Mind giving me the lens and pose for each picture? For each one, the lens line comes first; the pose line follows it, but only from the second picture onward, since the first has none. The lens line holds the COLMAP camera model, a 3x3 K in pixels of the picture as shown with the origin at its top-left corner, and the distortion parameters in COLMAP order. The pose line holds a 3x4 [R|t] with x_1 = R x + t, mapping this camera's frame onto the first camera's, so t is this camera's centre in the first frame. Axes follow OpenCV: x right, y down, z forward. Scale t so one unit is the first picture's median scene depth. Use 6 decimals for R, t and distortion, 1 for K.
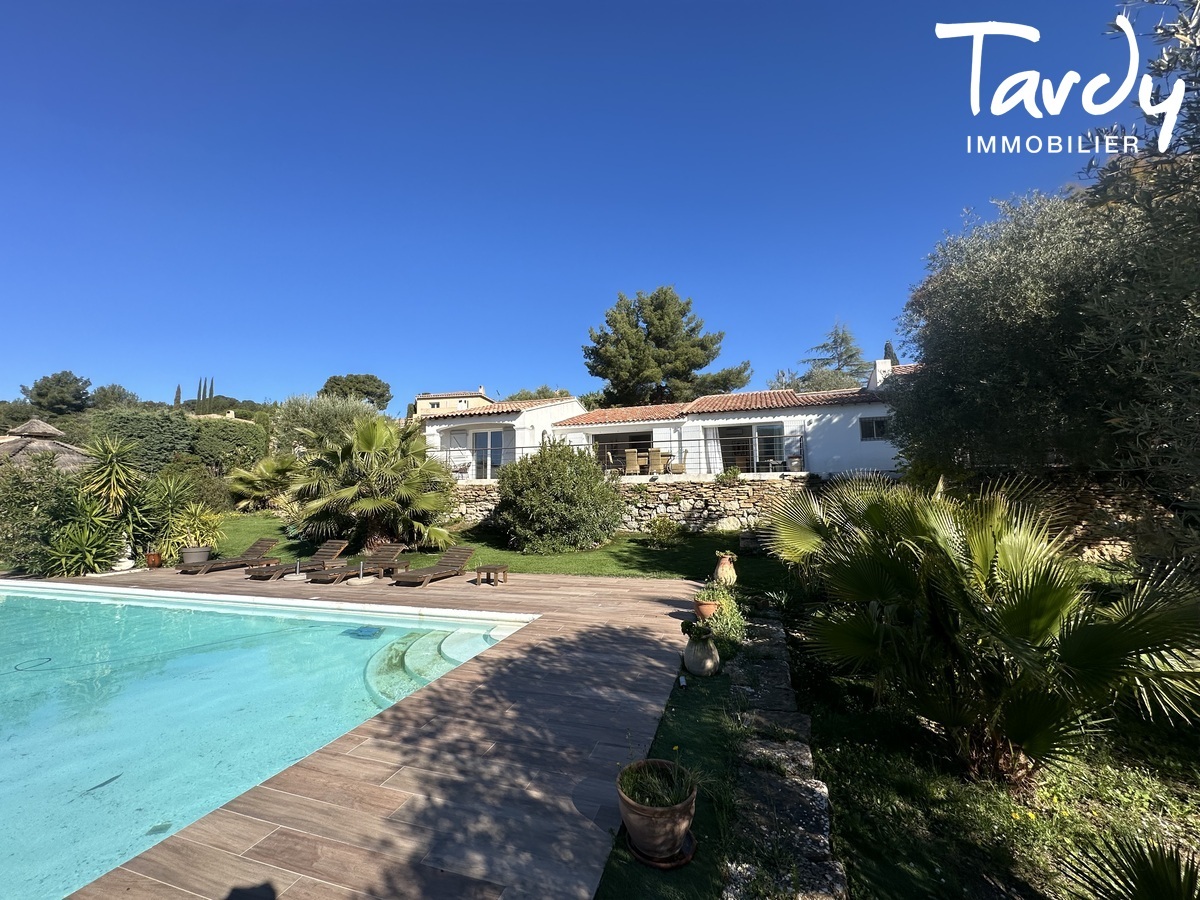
lens RADIAL K [[477.7, 0, 600.0], [0, 477.7, 450.0], [0, 0, 1]] dist [-0.000778, 0.000081]
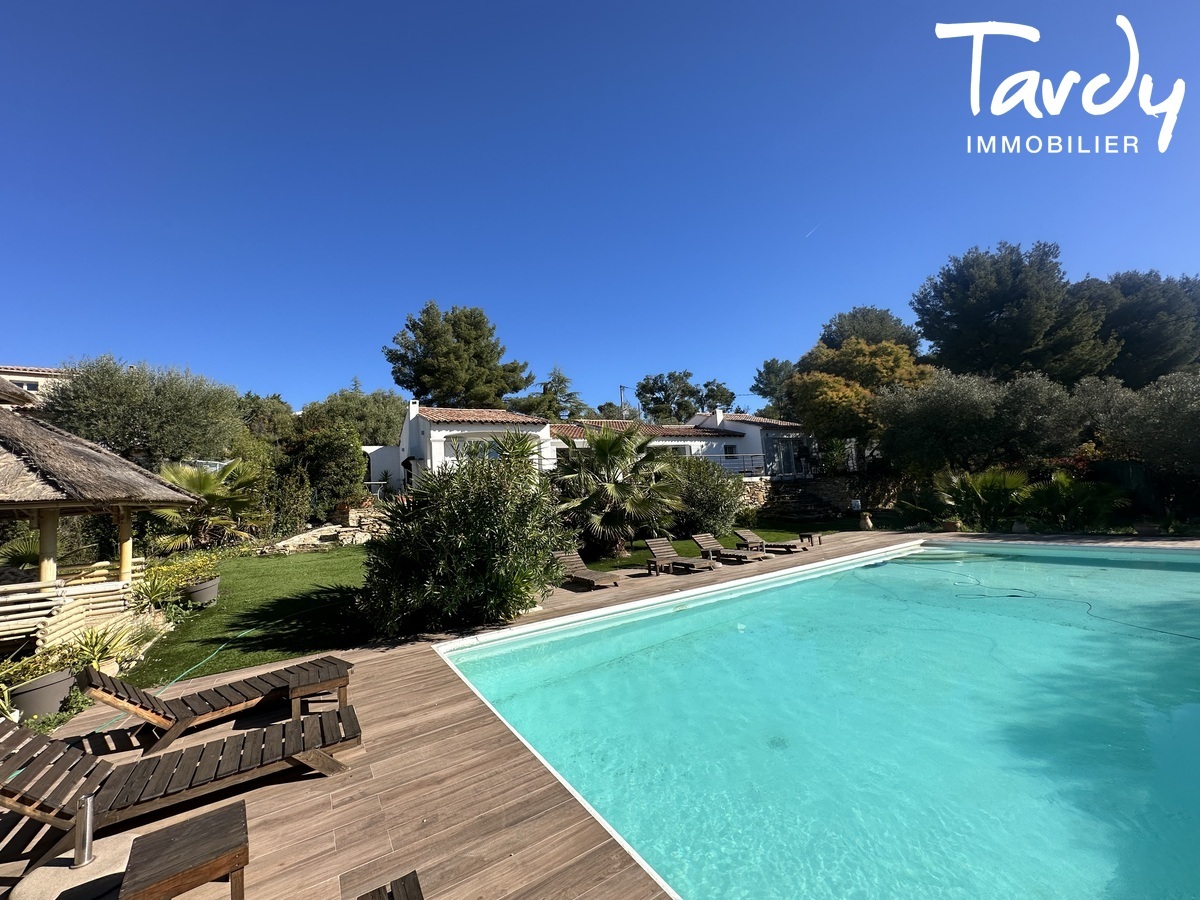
lens RADIAL K [[477.7, 0, 600.0], [0, 477.7, 450.0], [0, 0, 1]] dist [-0.000778, 0.000081]
pose [[0.659933, 0.039109, 0.750306, -0.907713], [-0.006498, 0.998904, -0.046351, 0.025553], [-0.751297, 0.025713, 0.659464, 0.241876]]
